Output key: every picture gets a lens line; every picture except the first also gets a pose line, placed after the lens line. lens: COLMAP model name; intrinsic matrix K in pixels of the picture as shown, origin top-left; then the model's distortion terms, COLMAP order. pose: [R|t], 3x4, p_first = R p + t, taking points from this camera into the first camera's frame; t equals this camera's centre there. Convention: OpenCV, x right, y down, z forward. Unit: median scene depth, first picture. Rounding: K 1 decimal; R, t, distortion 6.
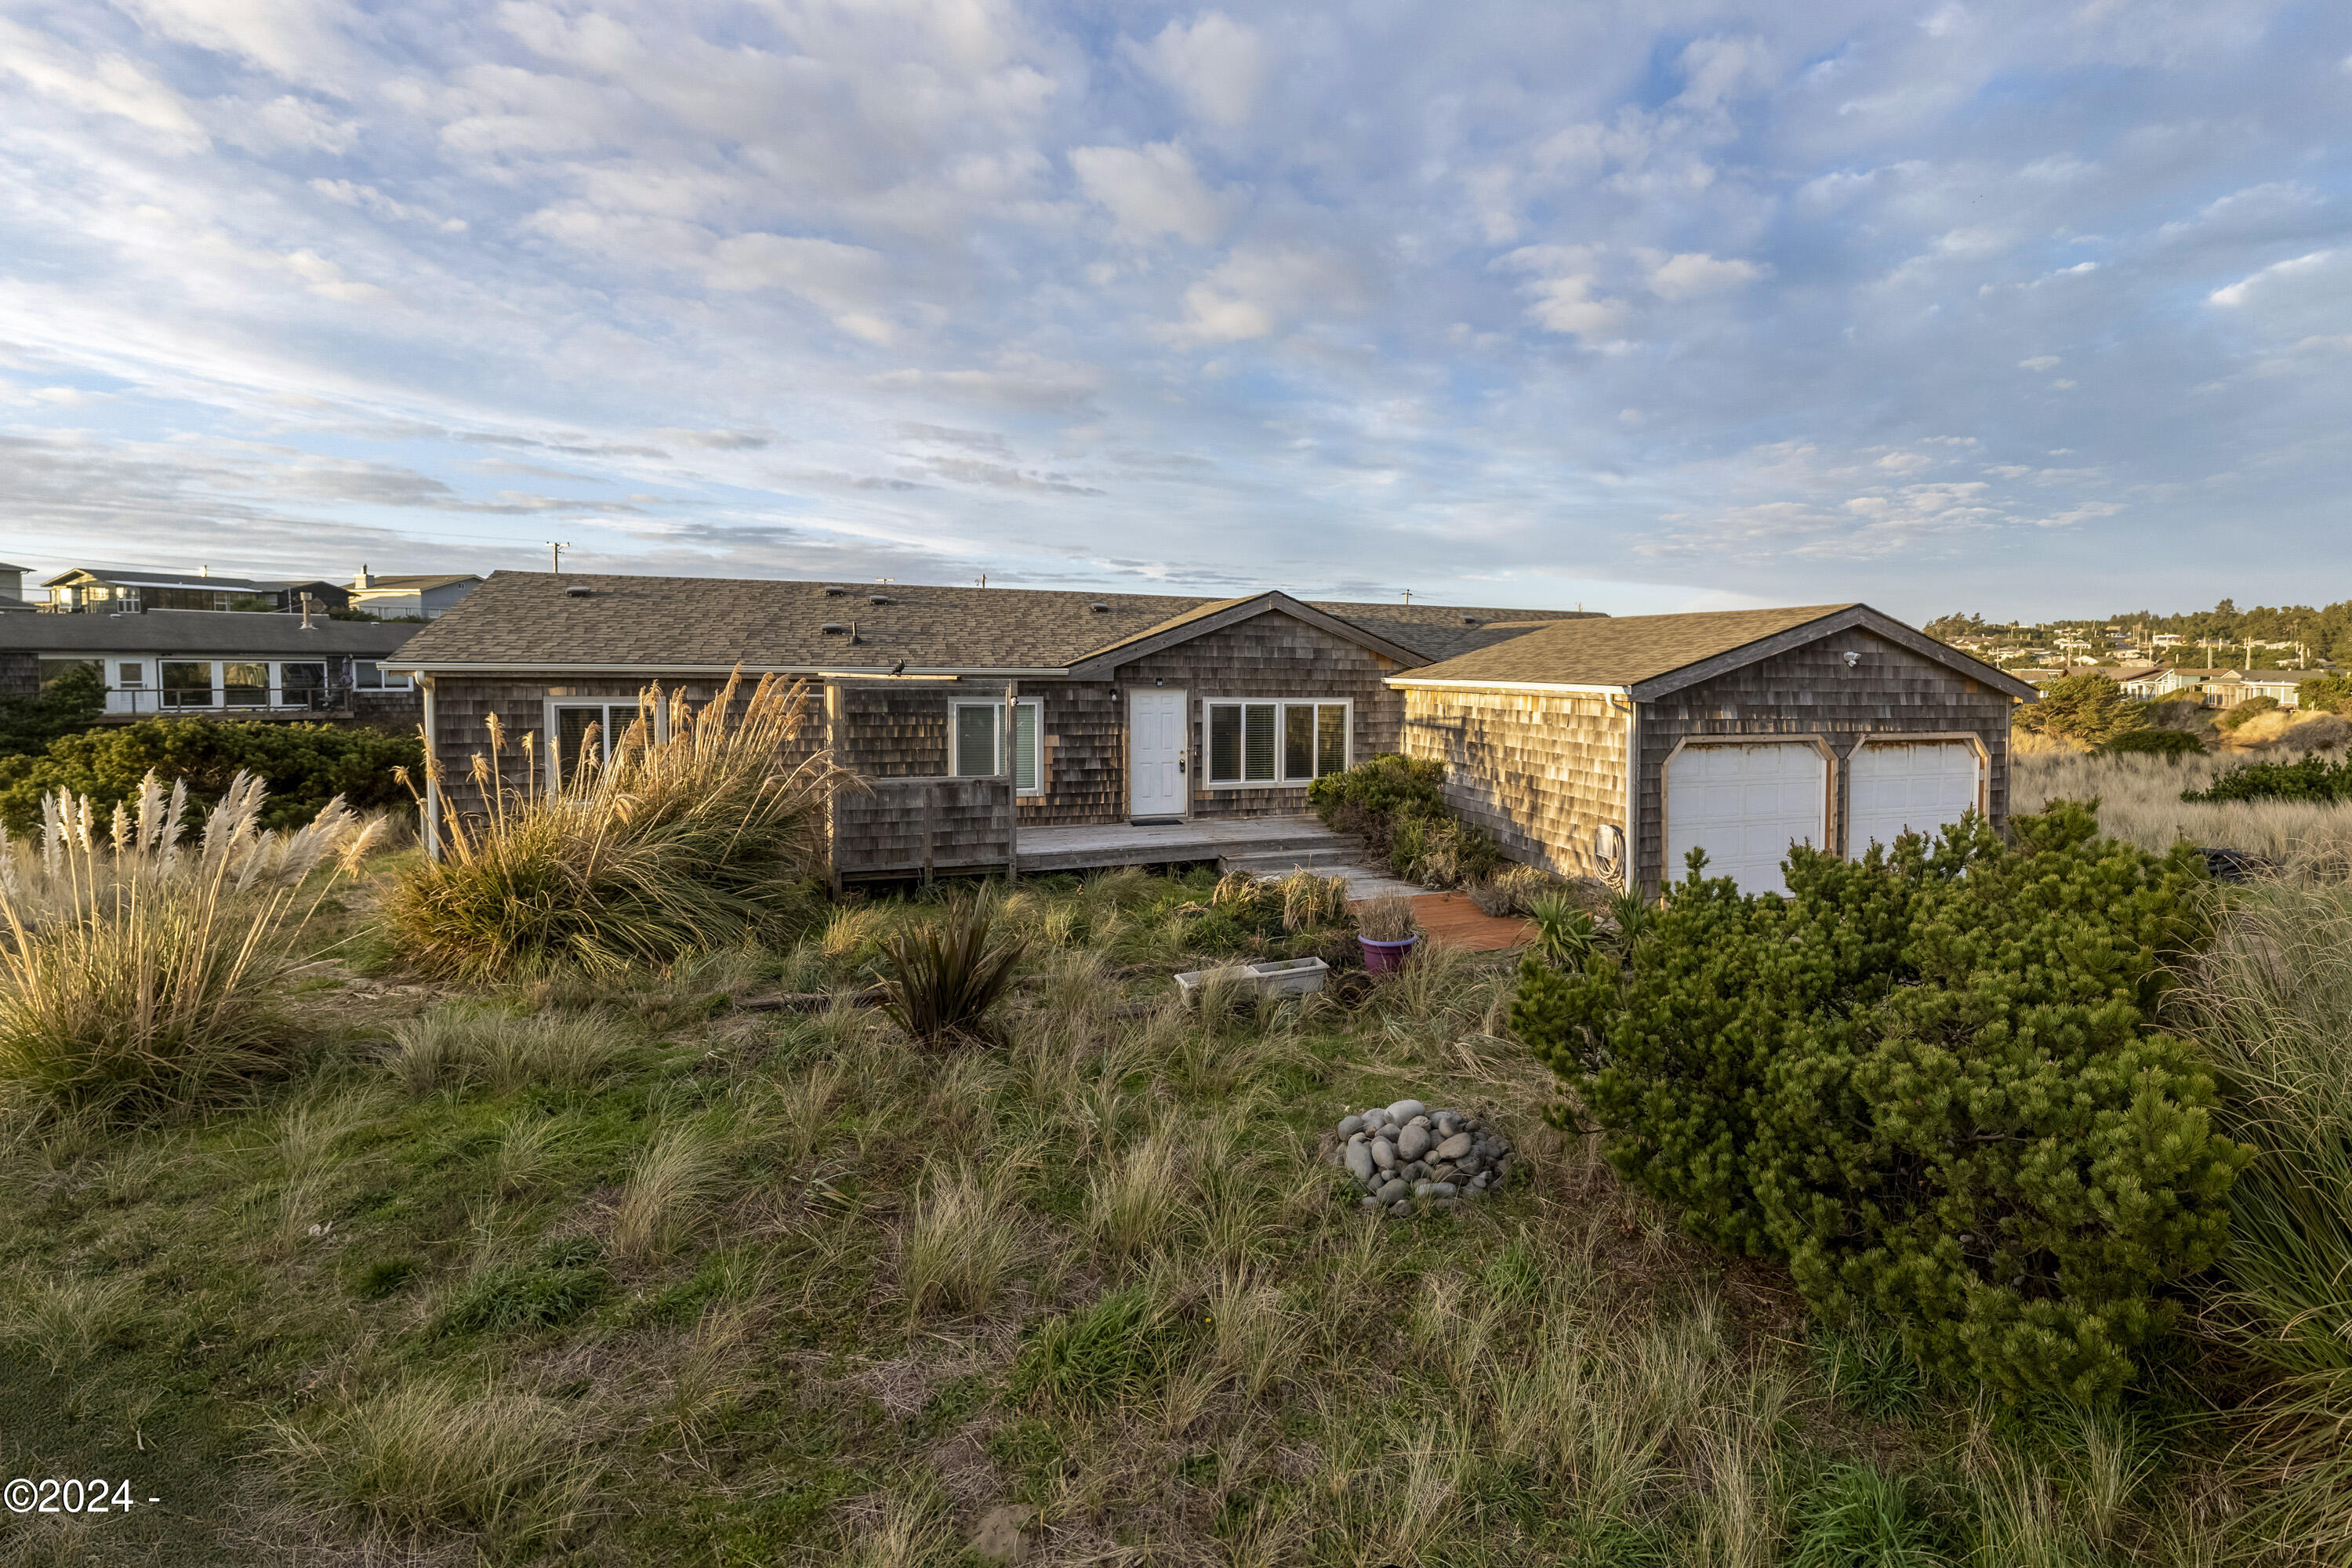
lens RADIAL K [[1116.4, 0, 1386.4], [0, 1116.4, 736.7], [0, 0, 1]] dist [-0.016187, 0.000214]
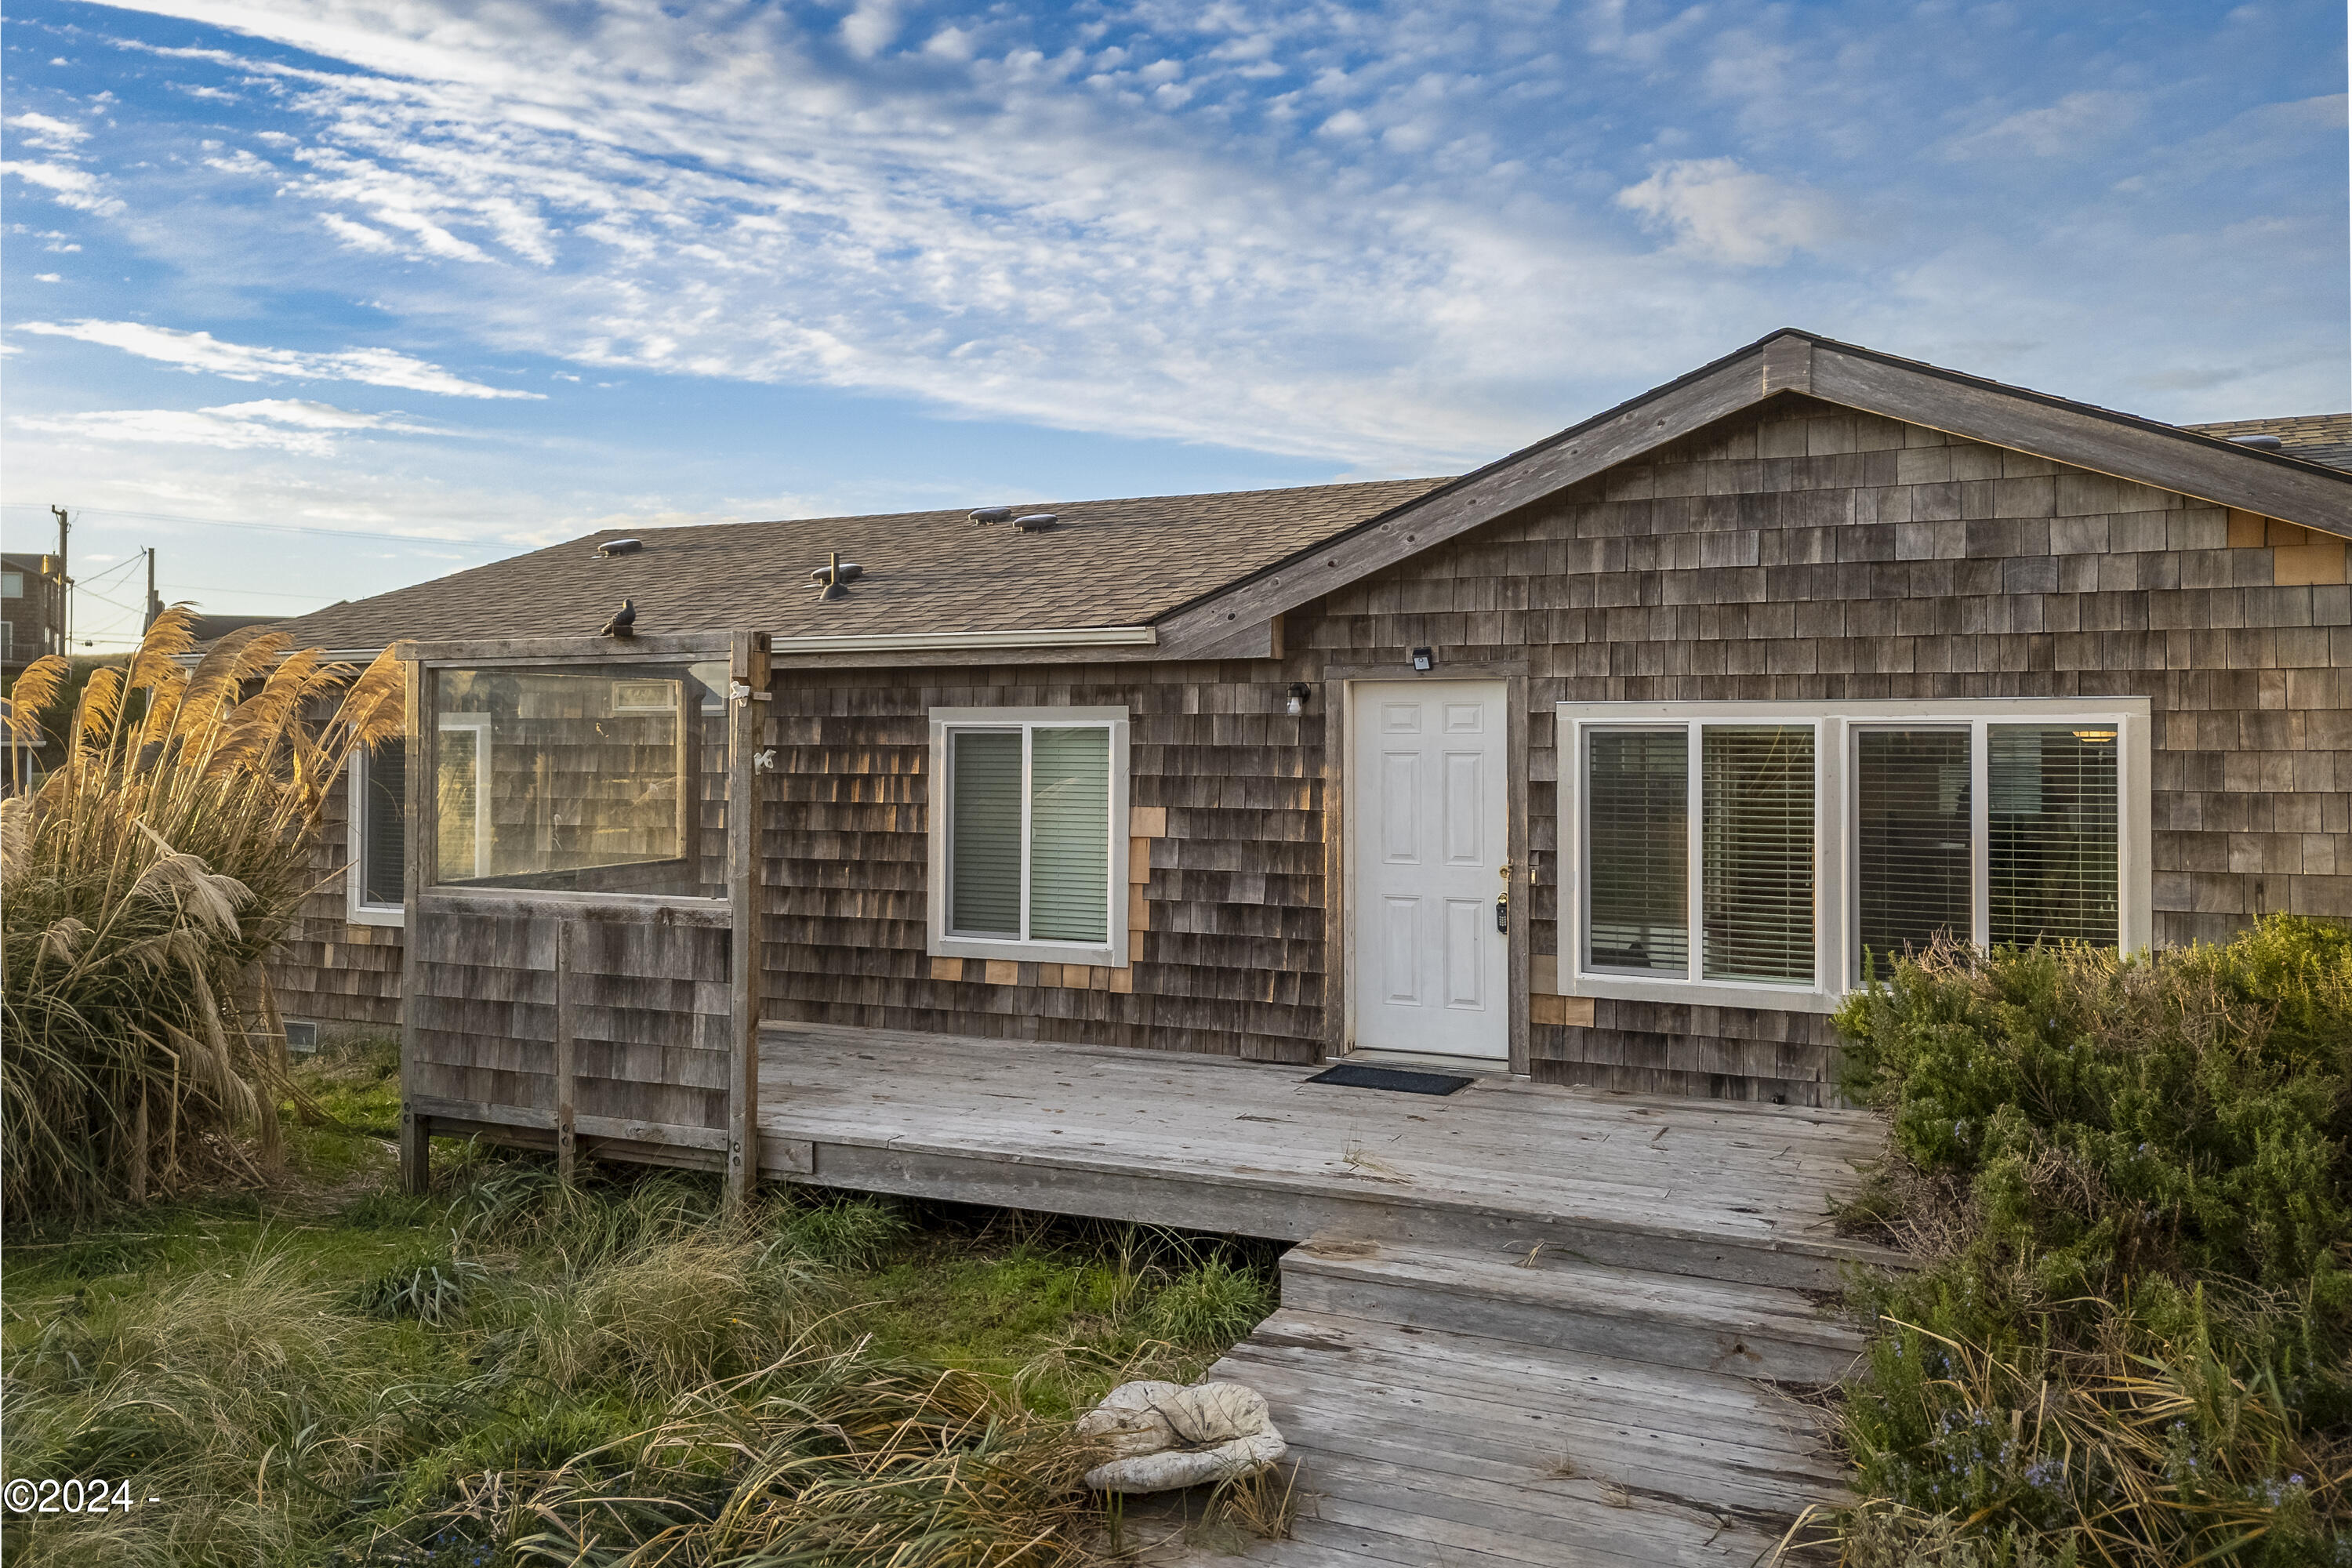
lens RADIAL K [[1734.8, 0, 1165.3], [0, 1734.8, 710.6], [0, 0, 1]] dist [0.098140, -0.118317]
pose [[0.657968, -0.025708, -0.752607, 0.146620], [-0.038235, 0.996988, -0.067483, 0.005616], [0.752074, 0.073178, 0.655003, 0.621146]]
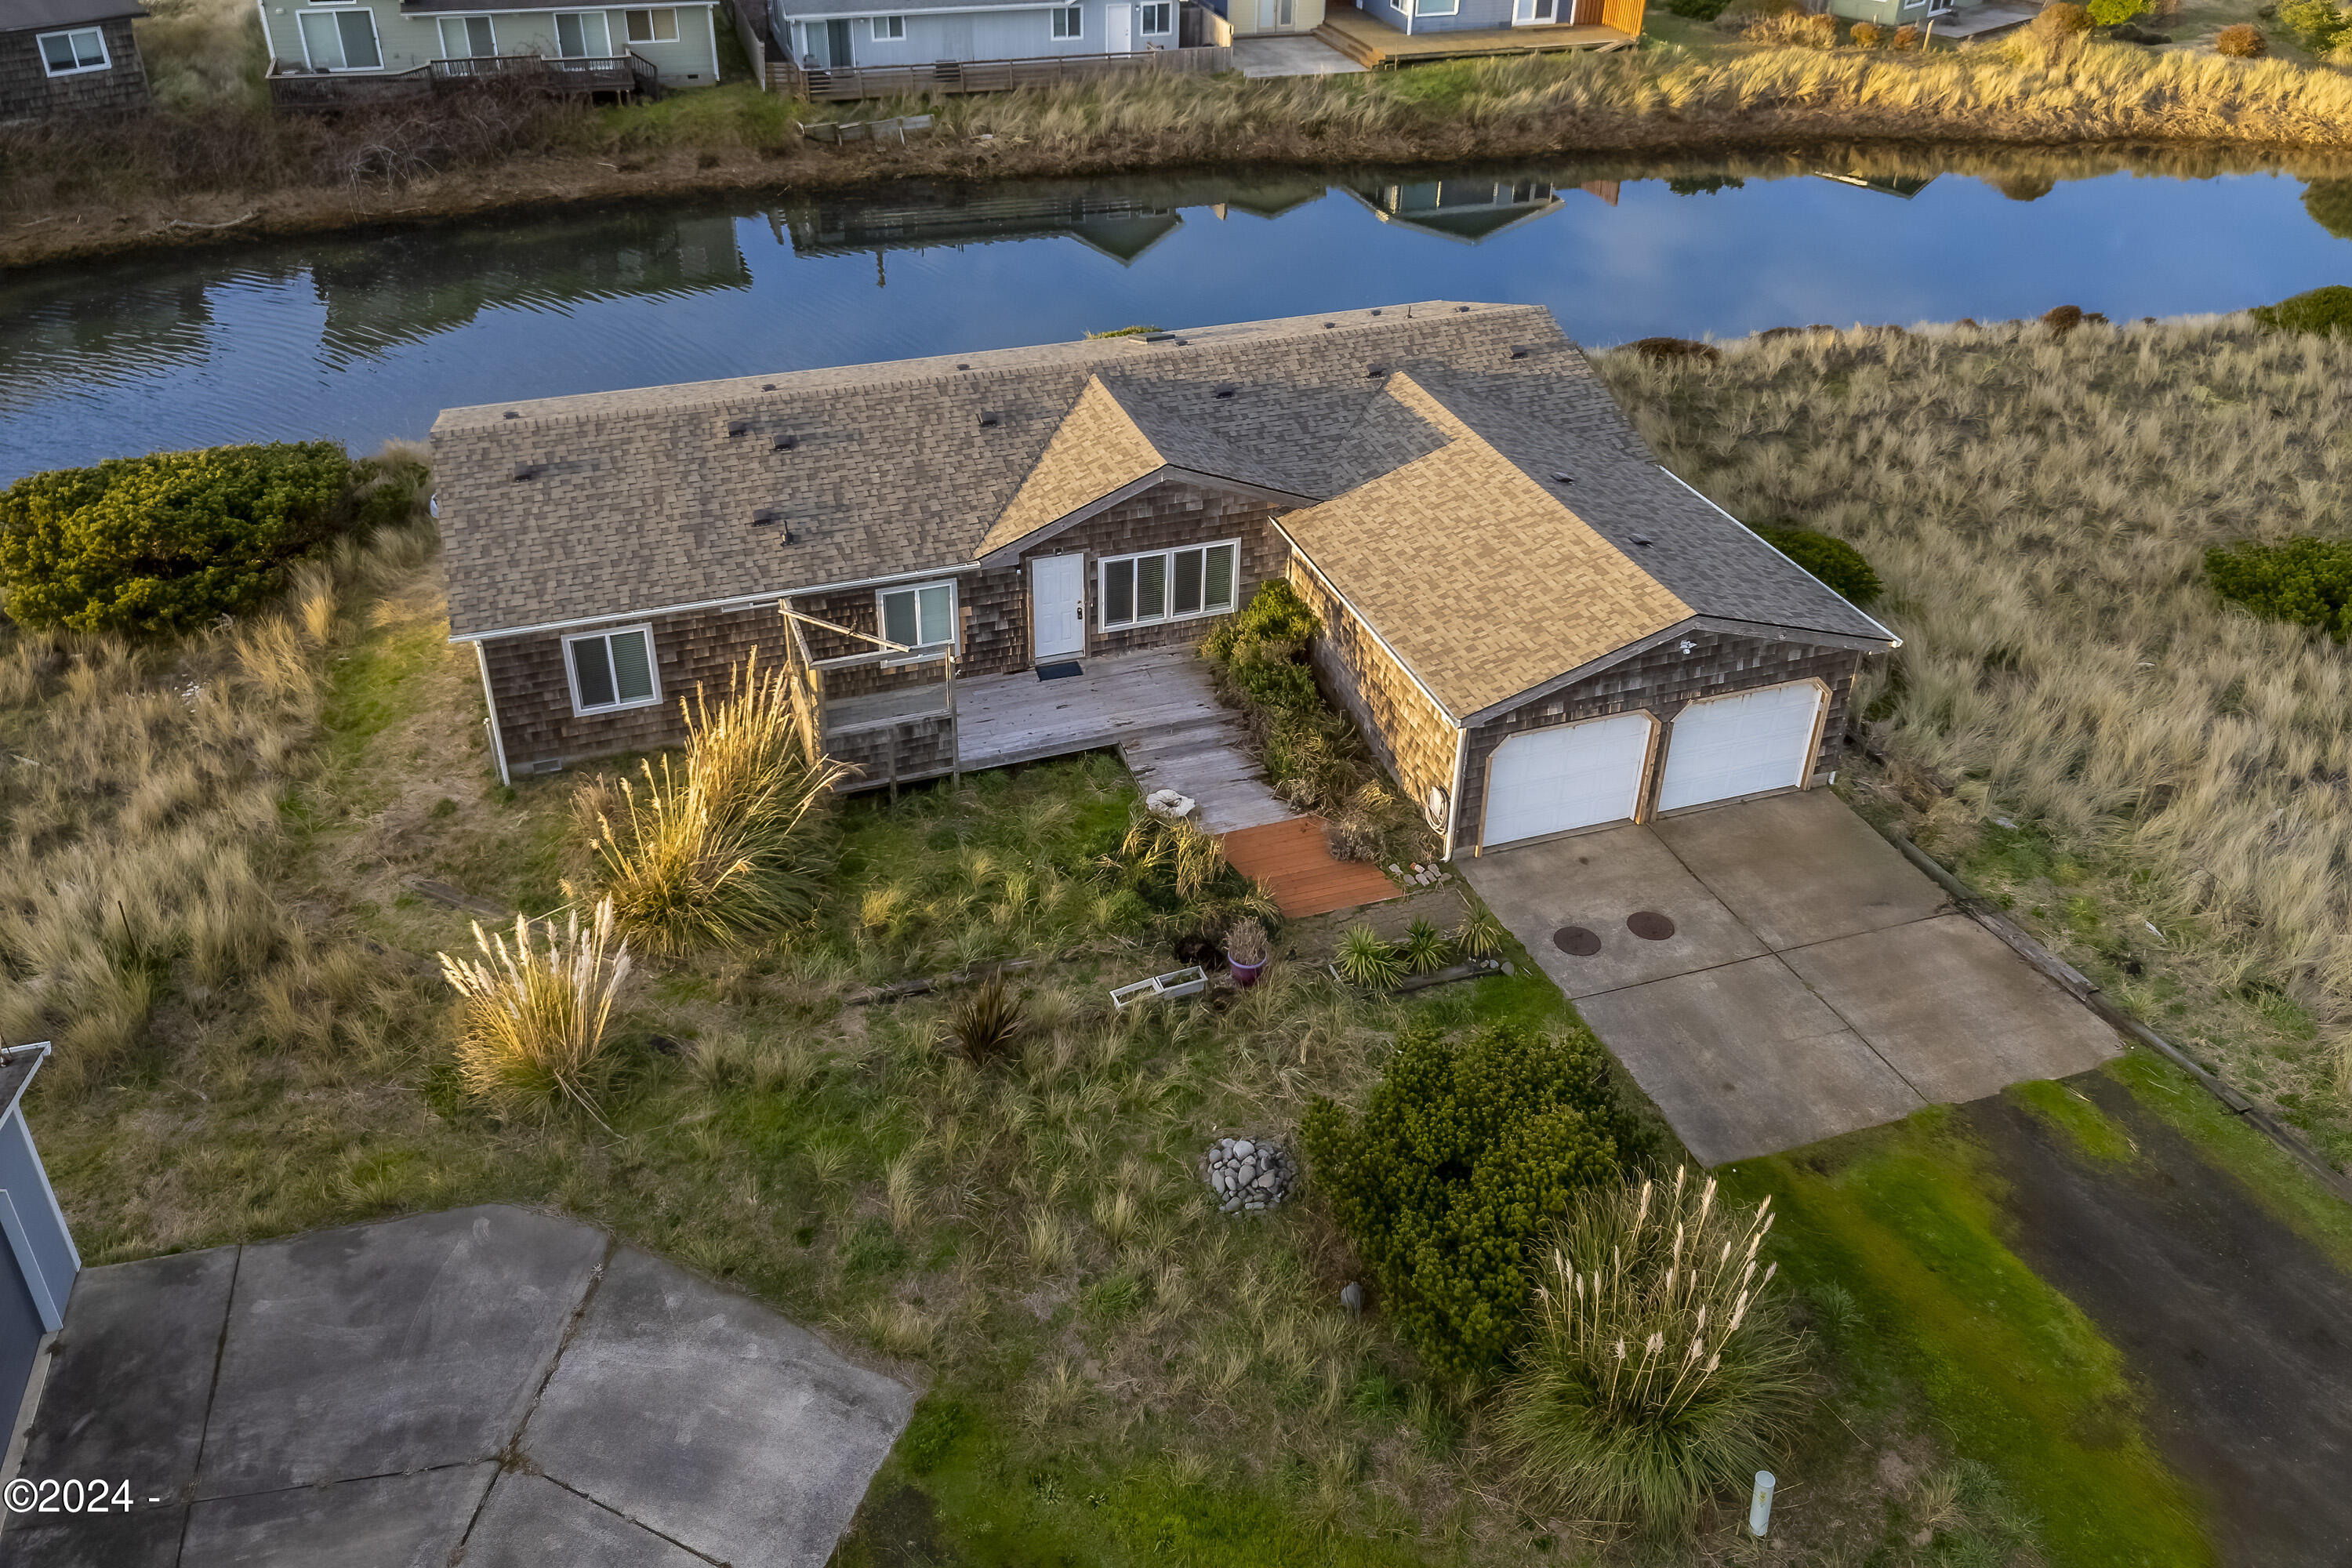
lens RADIAL K [[1734.8, 0, 1165.3], [0, 1734.8, 710.6], [0, 0, 1]] dist [0.098140, -0.118317]
pose [[0.996394, 0.043726, -0.072714, 0.027702], [-0.003924, 0.879815, 0.475300, -0.733644], [0.084758, -0.473300, 0.876814, -0.543194]]
